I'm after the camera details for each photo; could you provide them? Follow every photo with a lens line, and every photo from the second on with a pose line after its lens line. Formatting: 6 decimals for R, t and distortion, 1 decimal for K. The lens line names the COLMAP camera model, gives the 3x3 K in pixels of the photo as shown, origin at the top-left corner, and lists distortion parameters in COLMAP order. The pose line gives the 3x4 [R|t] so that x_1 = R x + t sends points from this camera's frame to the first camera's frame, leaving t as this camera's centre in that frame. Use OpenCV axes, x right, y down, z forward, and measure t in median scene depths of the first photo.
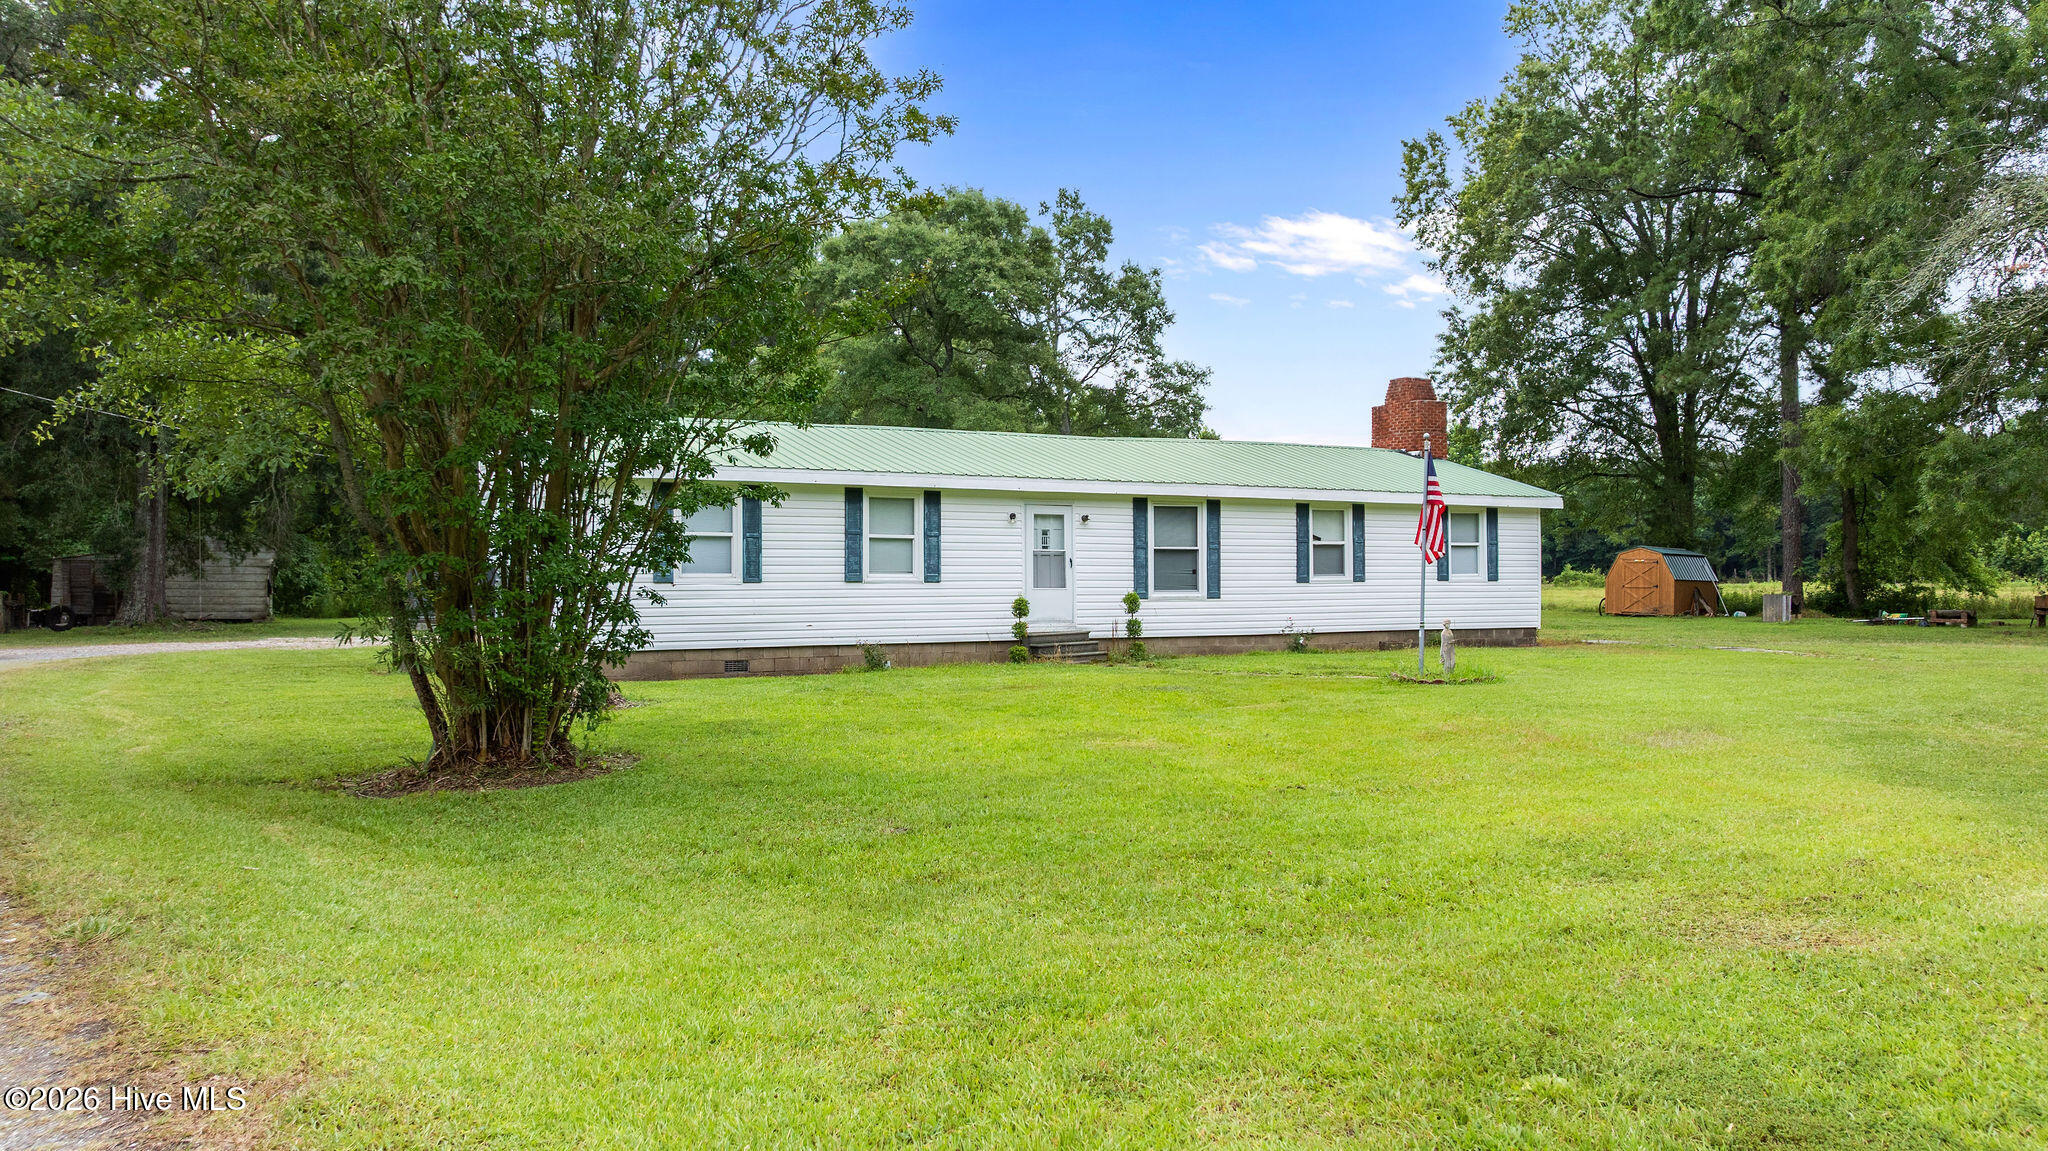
lens RADIAL K [[982.0, 0, 1024.0], [0, 982.0, 575.5], [0, 0, 1]] dist [-0.000116, -0.000011]
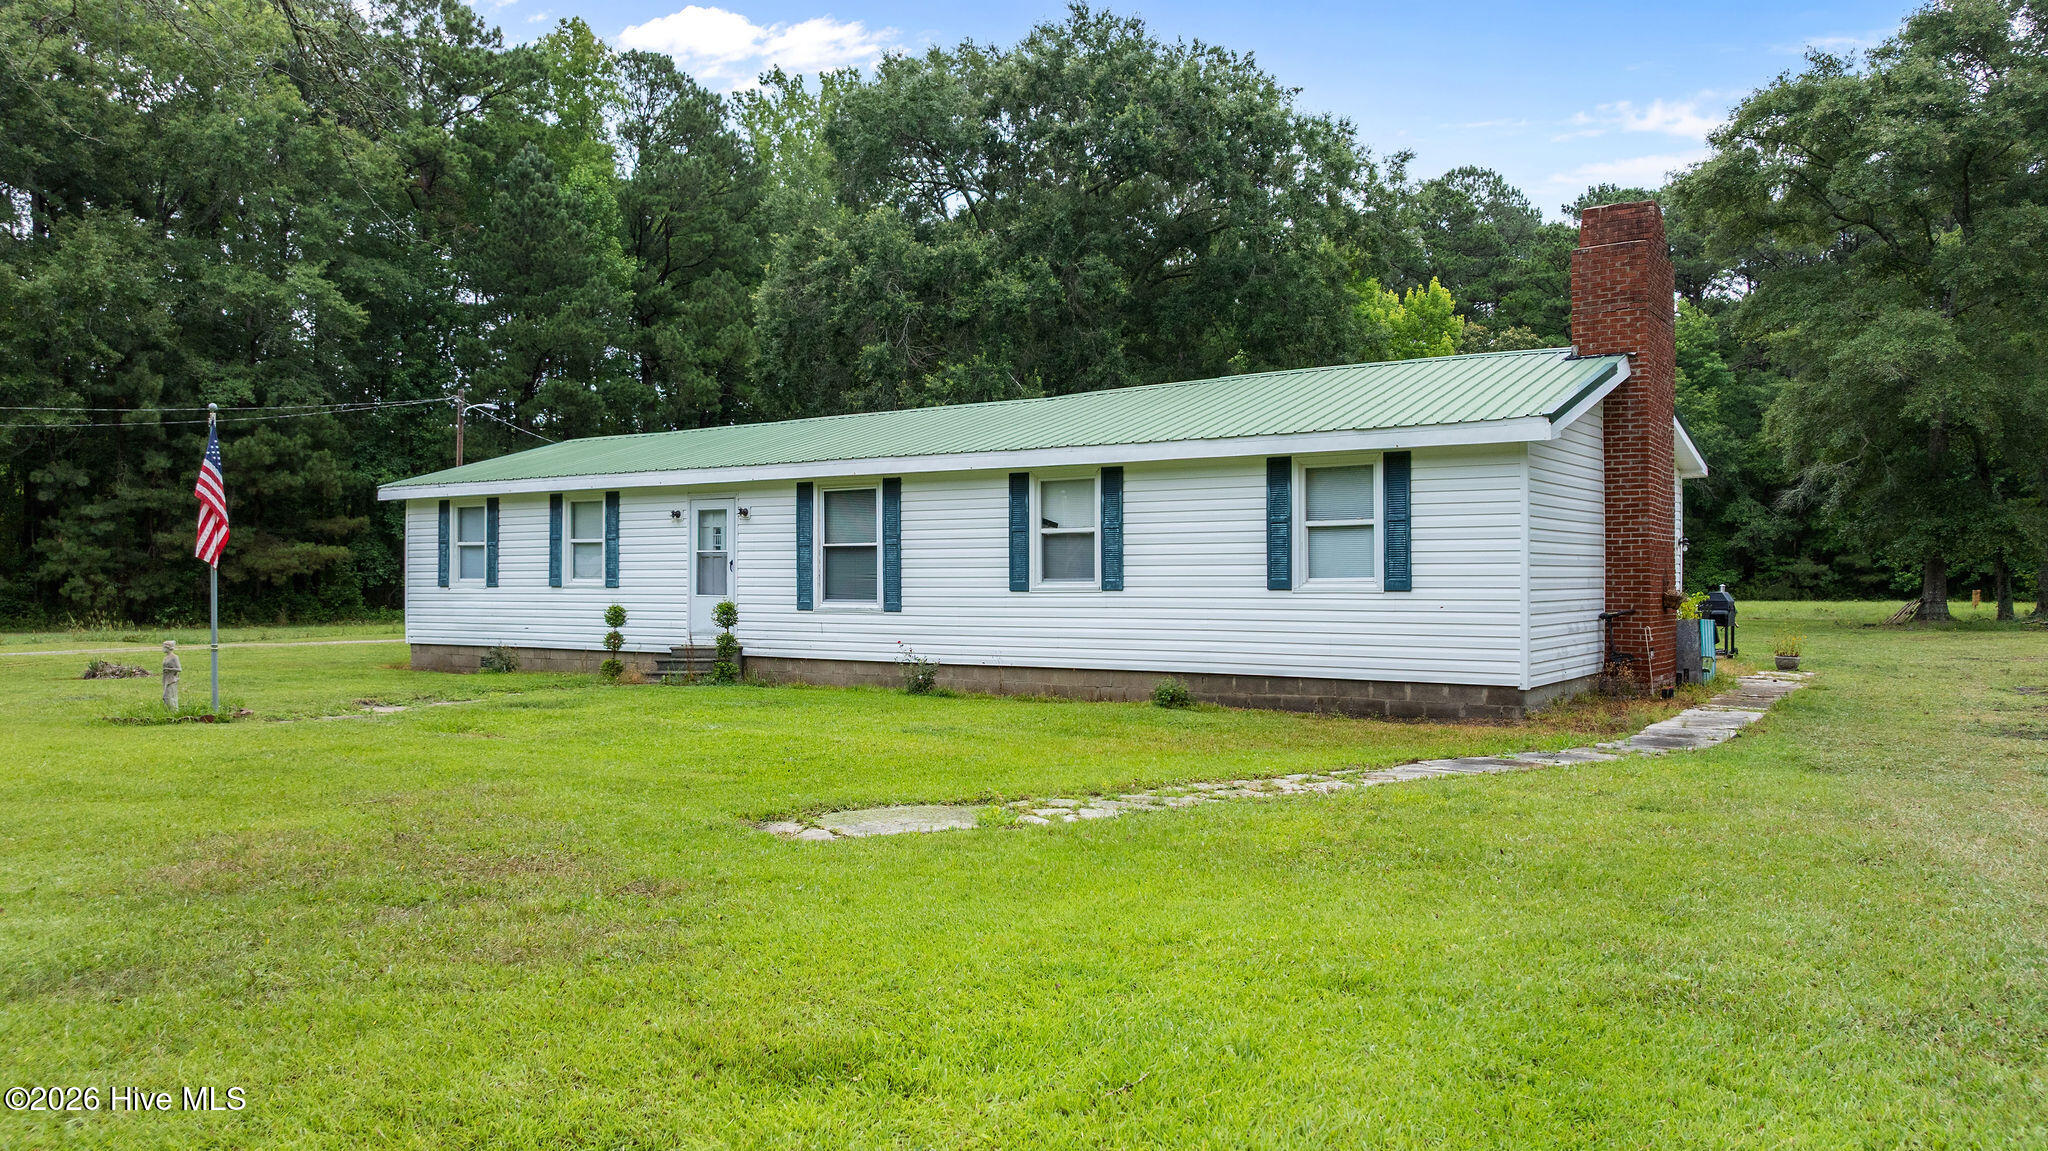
lens RADIAL K [[1473.2, 0, 1024.0], [0, 1473.2, 575.5], [0, 0, 1]] dist [-0.000643, -0.000229]
pose [[0.564309, -0.002573, -0.825560, 1.168673], [-0.000149, 0.999995, -0.003218, -0.000403], [0.825564, 0.001939, 0.564305, 0.466091]]
